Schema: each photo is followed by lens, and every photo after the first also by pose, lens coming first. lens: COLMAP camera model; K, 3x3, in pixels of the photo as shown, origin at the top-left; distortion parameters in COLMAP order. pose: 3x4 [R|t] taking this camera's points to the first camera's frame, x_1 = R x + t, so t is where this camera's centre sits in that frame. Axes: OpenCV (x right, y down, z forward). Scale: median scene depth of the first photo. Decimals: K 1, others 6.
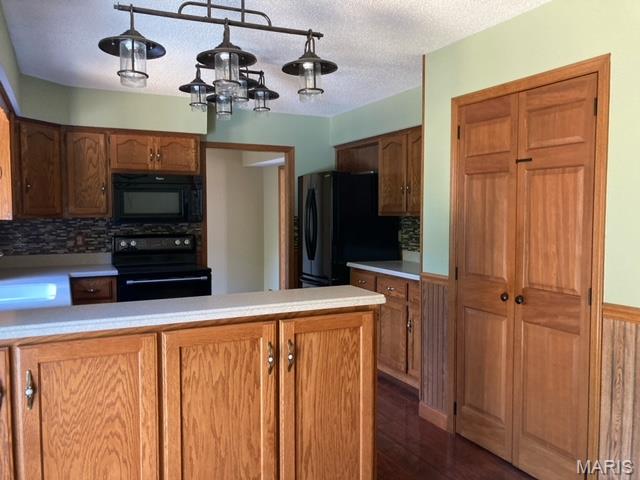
lens RADIAL K [[526.5, 0, 315.3], [0, 526.5, 242.7], [0, 0, 1]] dist [0.030901, -0.029160]
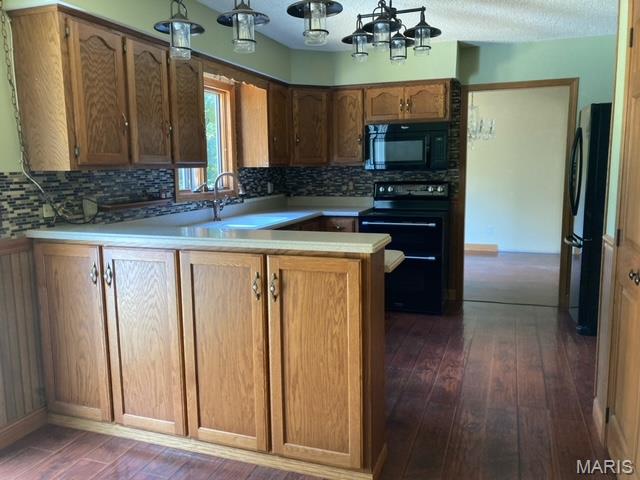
lens RADIAL K [[526.5, 0, 314.2], [0, 526.5, 239.6], [0, 0, 1]] dist [0.030901, -0.029160]
pose [[0.693484, 0.093045, -0.714438, 0.468250], [-0.030075, 0.994500, 0.100326, 0.000454], [0.719844, -0.048088, 0.692468, 0.178487]]
